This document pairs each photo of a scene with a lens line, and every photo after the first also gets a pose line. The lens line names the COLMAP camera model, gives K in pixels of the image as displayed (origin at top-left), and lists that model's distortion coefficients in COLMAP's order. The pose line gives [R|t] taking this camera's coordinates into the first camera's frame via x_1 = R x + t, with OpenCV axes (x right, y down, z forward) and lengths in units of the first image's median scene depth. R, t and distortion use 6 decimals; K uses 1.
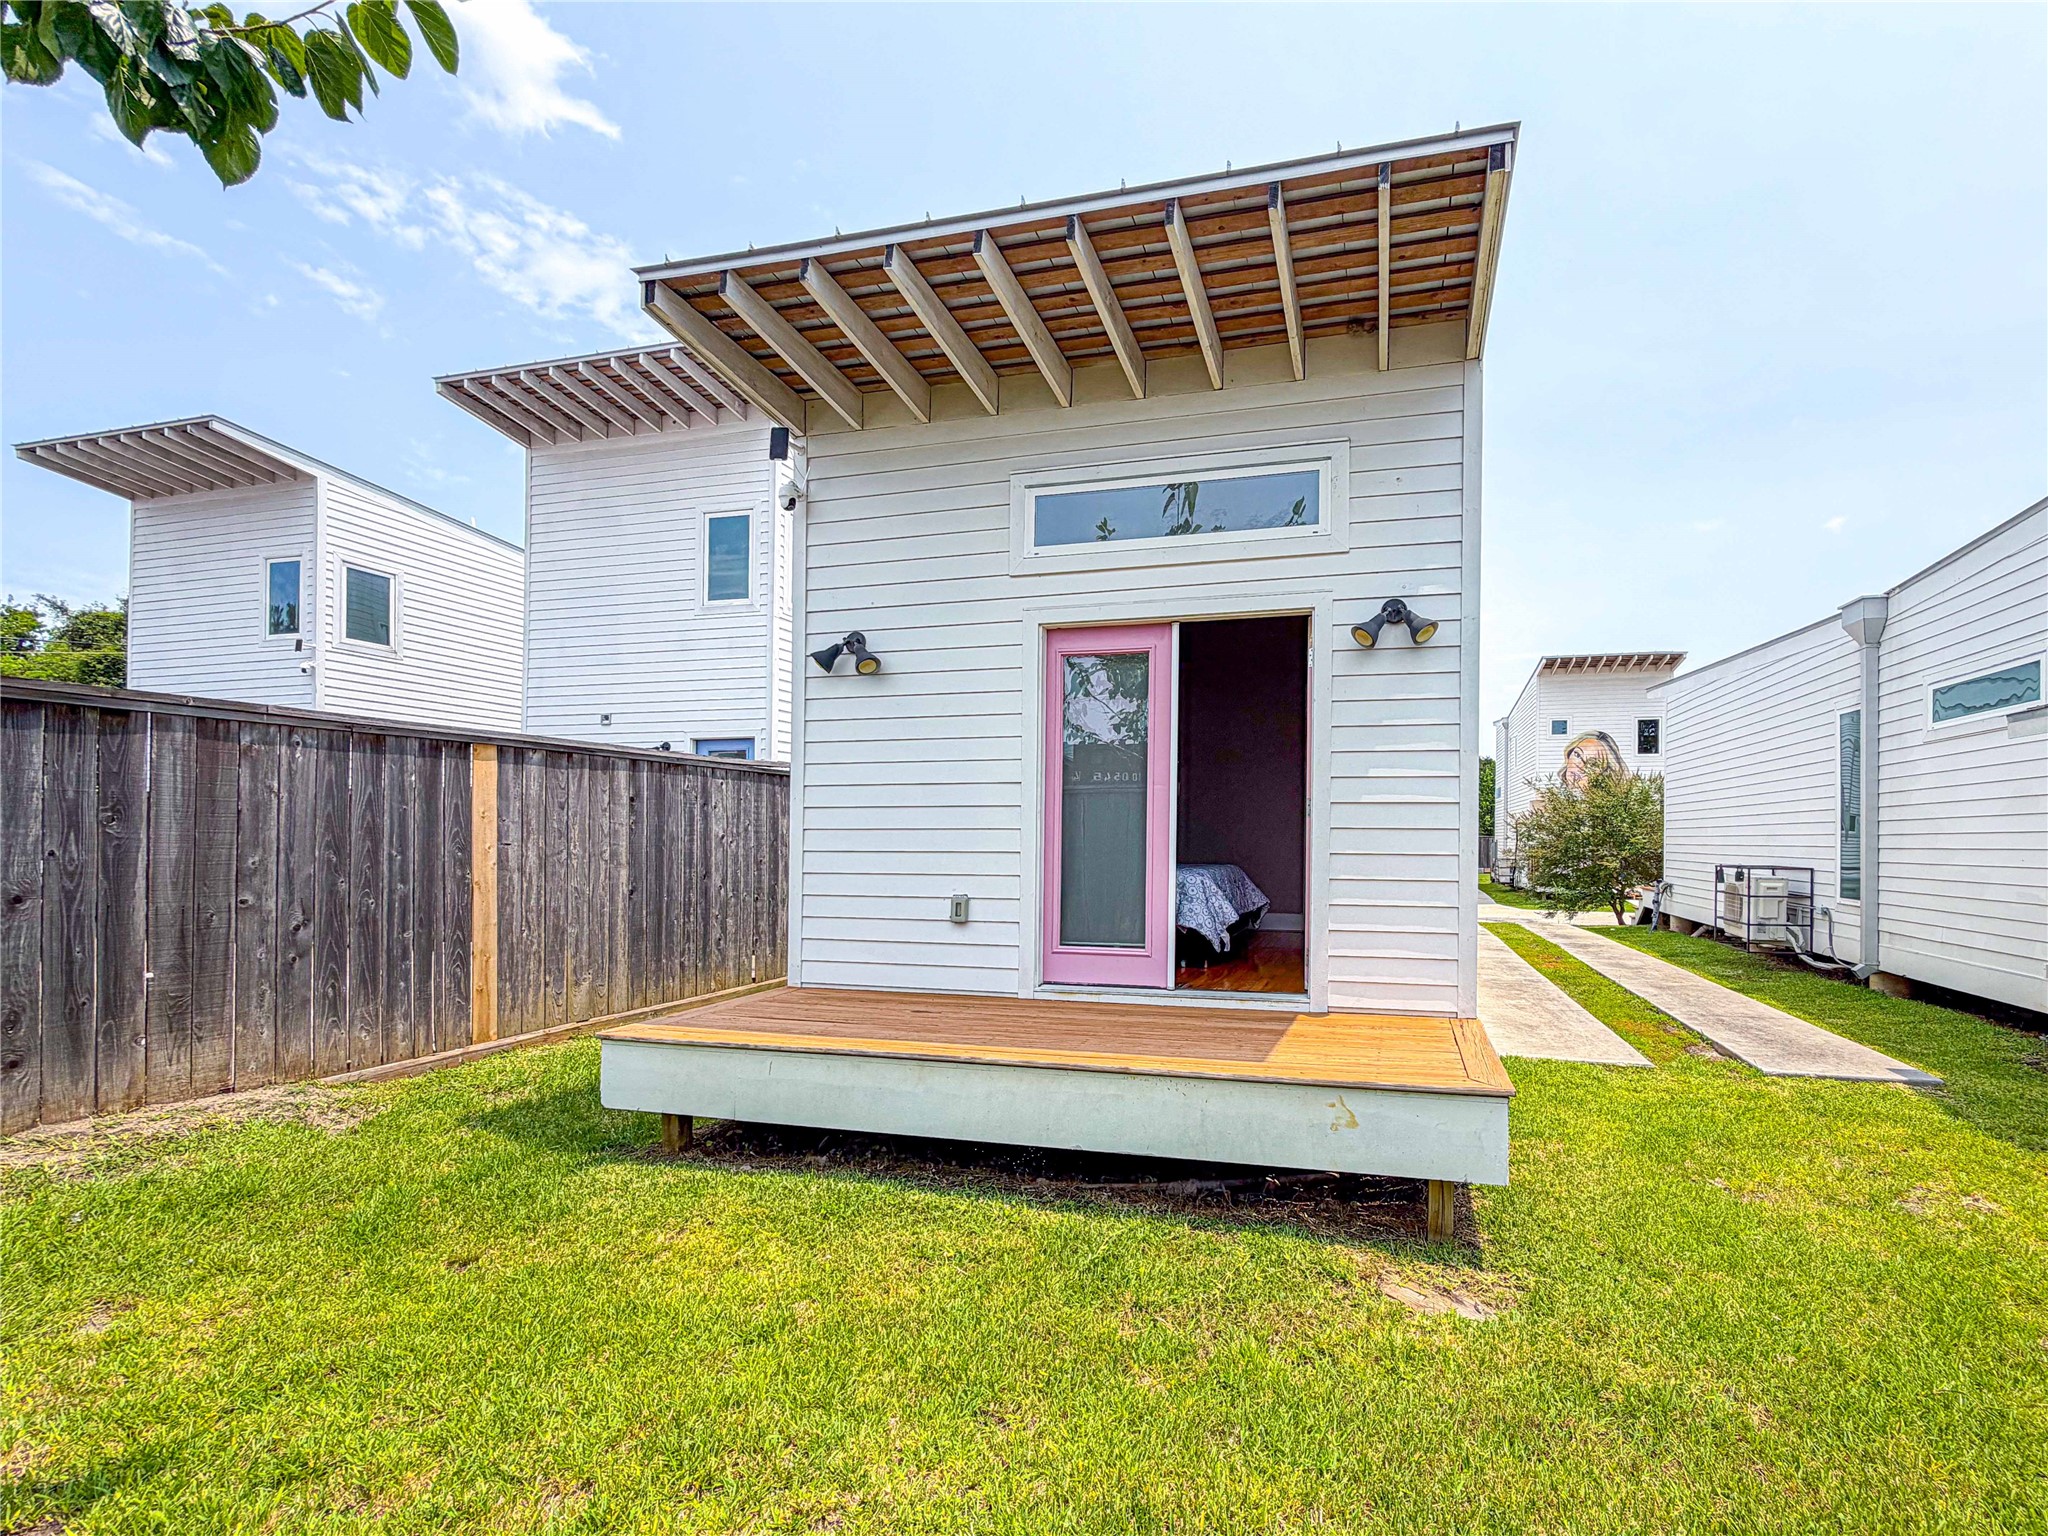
lens RADIAL K [[856.7, 0, 1024.7], [0, 856.7, 757.1], [0, 0, 1]] dist [-0.011739, 0.006229]
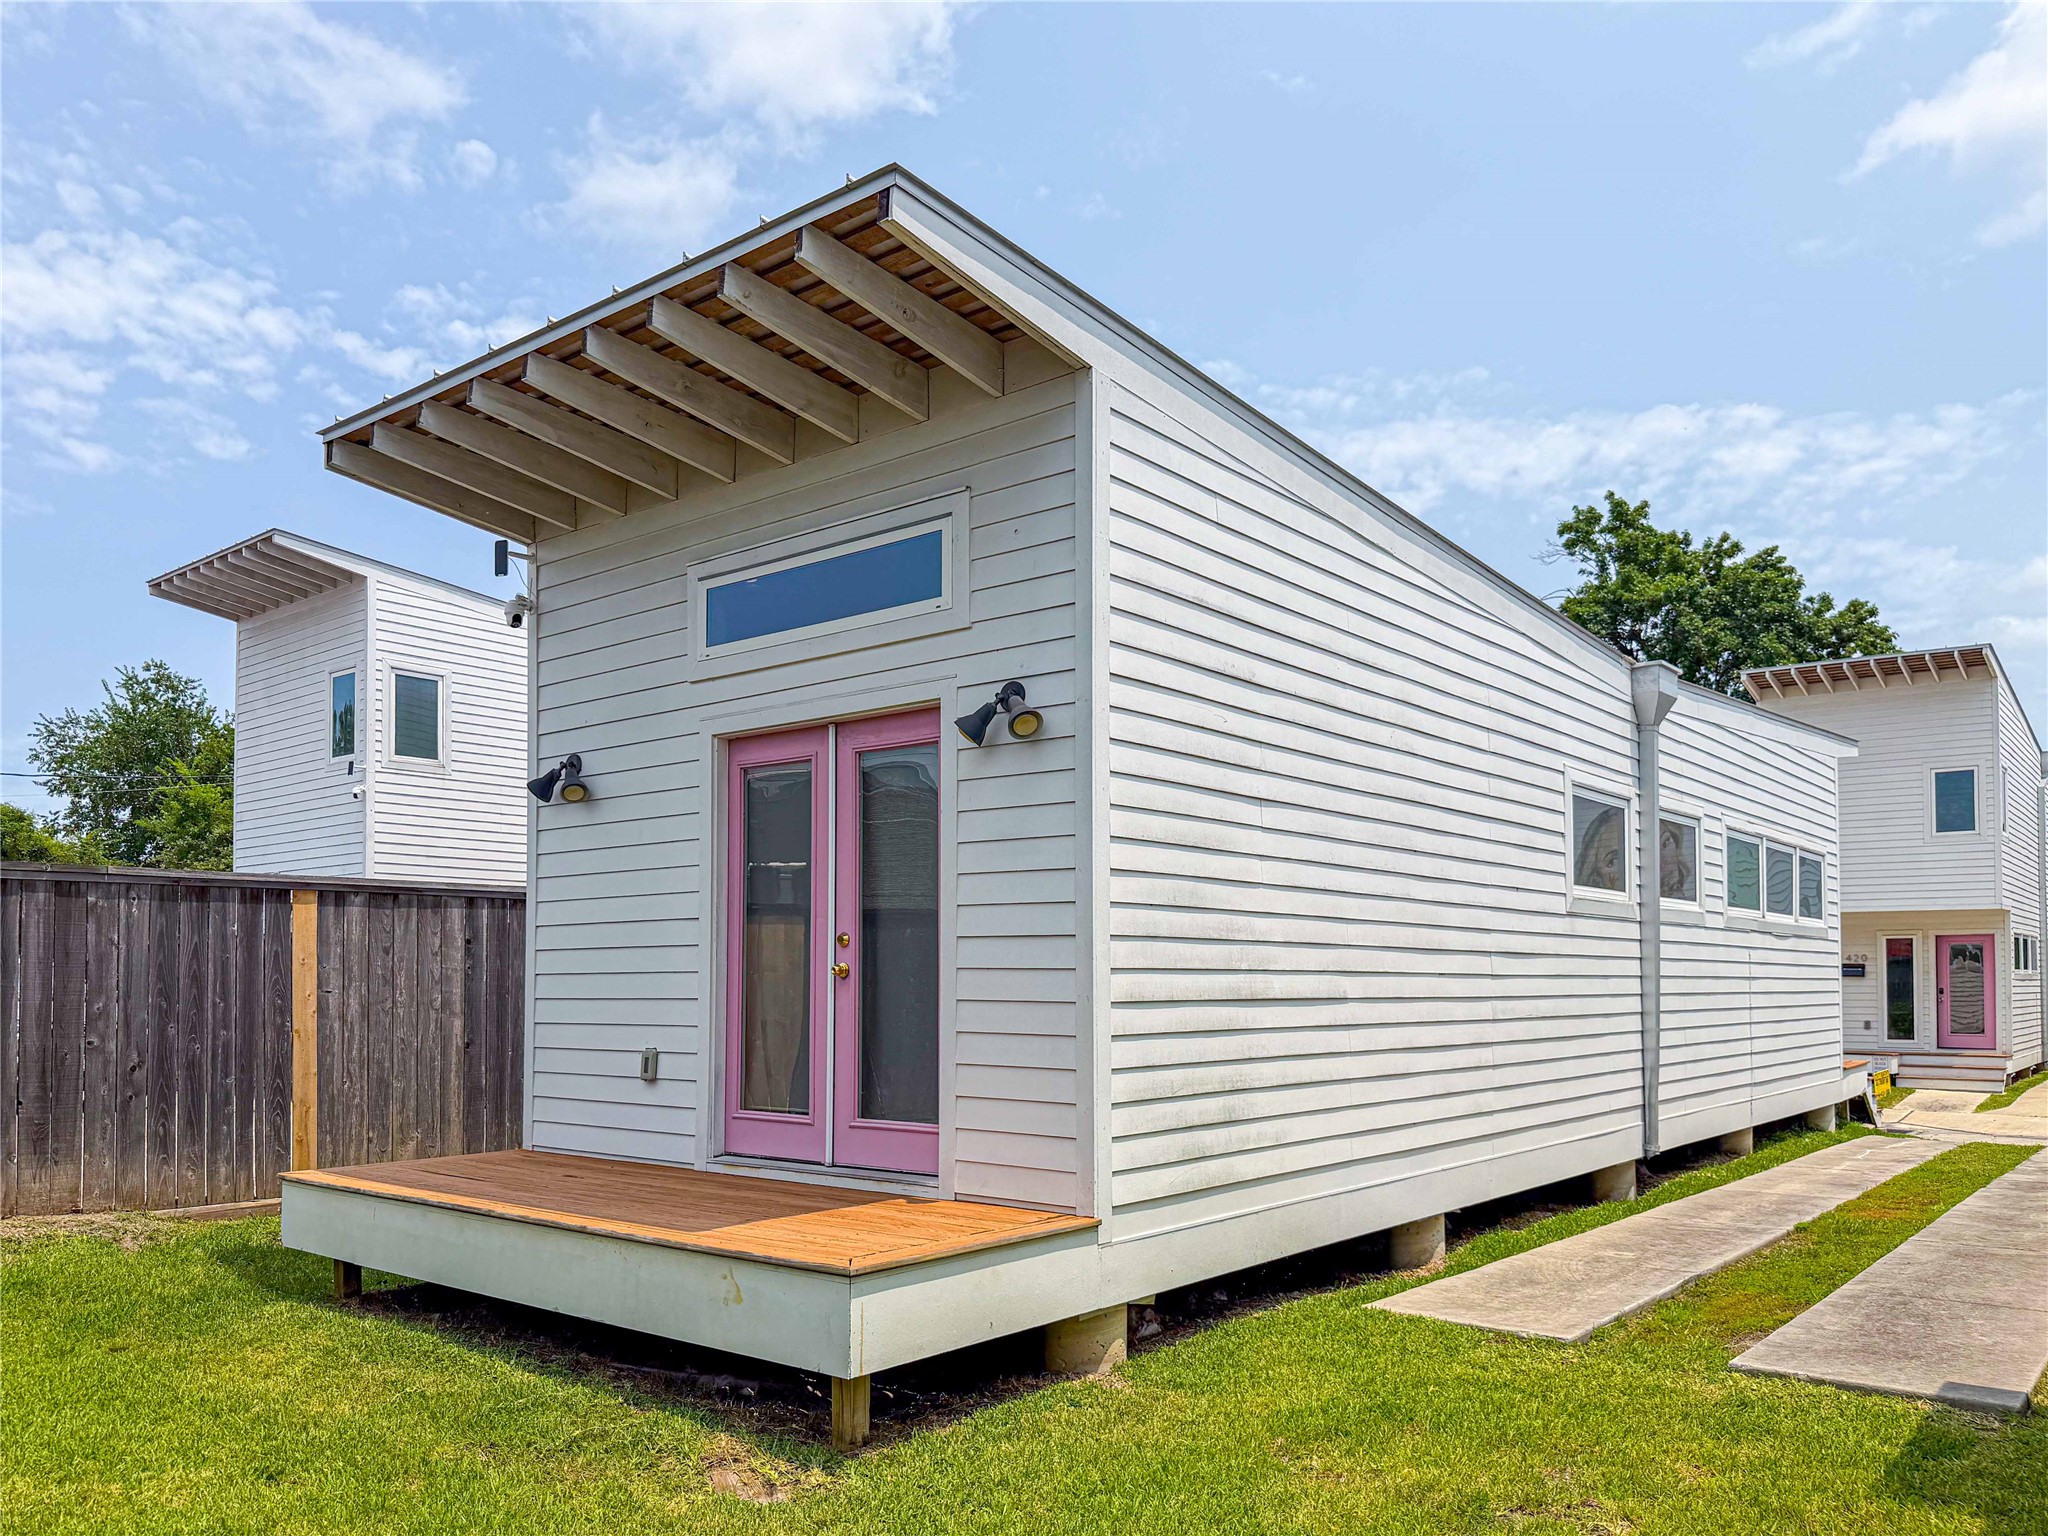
lens RADIAL K [[1500.9, 0, 1024.0], [0, 1500.9, 768.0], [0, 0, 1]] dist [0.039152, -0.061271]
pose [[0.898530, -0.063730, -0.434262, 0.922358], [0.043149, 0.997436, -0.057098, -0.020855], [0.436787, 0.032567, 0.898975, -0.221597]]
